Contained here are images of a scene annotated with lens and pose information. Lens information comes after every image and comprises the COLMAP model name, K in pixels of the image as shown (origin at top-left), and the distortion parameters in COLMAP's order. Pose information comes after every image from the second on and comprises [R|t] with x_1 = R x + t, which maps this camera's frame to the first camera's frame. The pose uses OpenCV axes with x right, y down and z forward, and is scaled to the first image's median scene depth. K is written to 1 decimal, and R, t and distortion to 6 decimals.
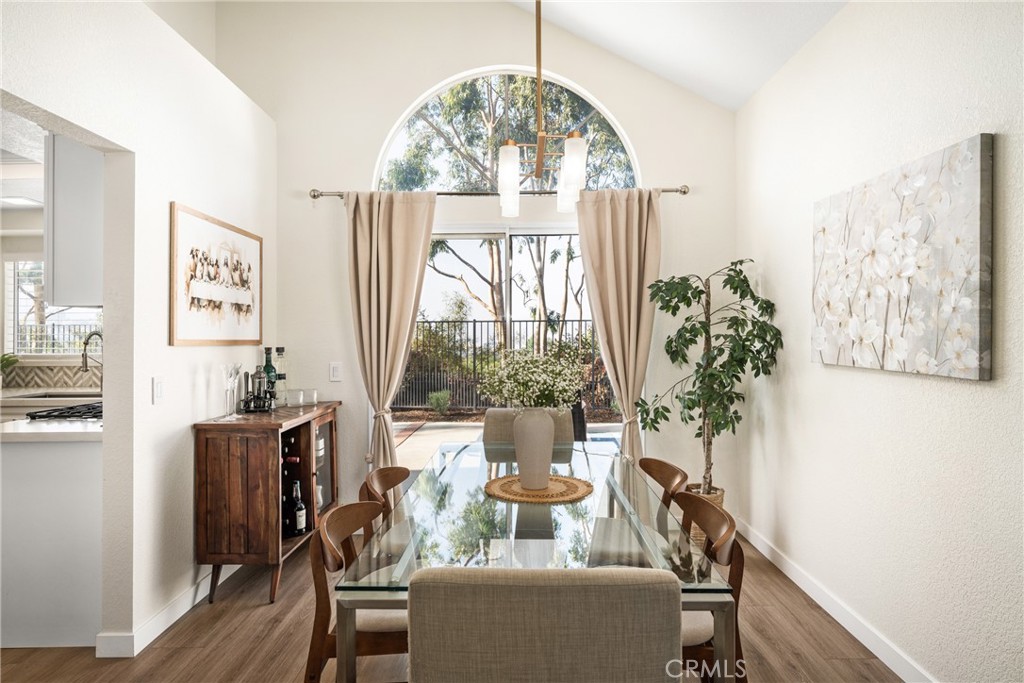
lens RADIAL K [[611.7, 0, 505.7], [0, 611.7, 327.2], [0, 0, 1]] dist [-0.001324, -0.000096]
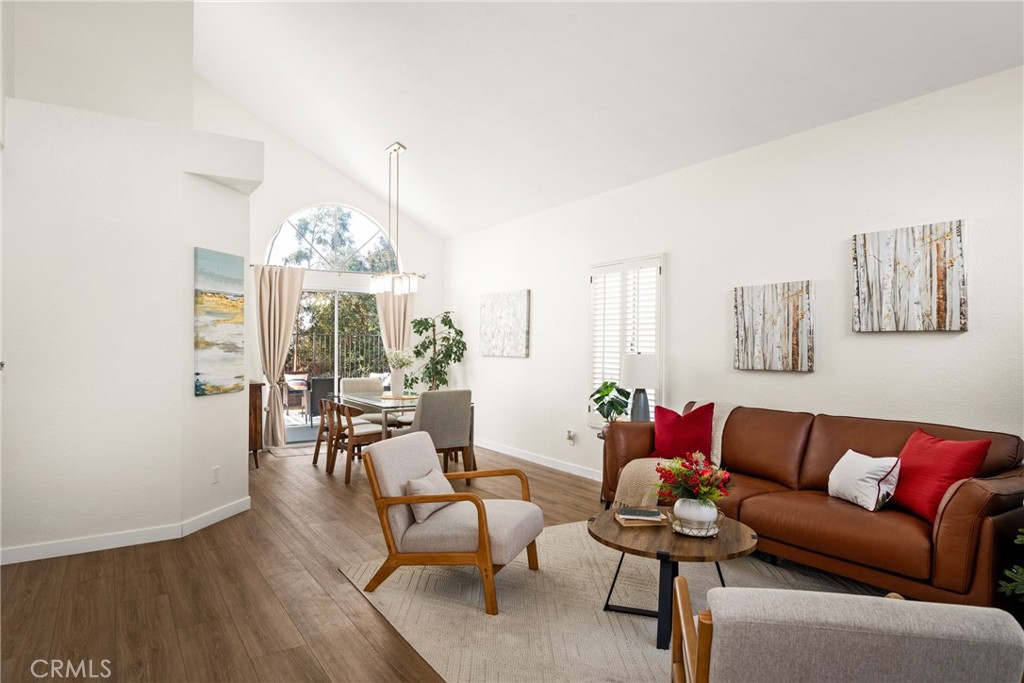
lens RADIAL K [[611.7, 0, 510.1], [0, 611.7, 344.3], [0, 0, 1]] dist [-0.001324, -0.000096]
pose [[0.836286, 0.009116, 0.548217, -0.678189], [-0.013956, 0.999892, 0.004662, -0.002737], [-0.548115, -0.011550, 0.836323, -1.039591]]
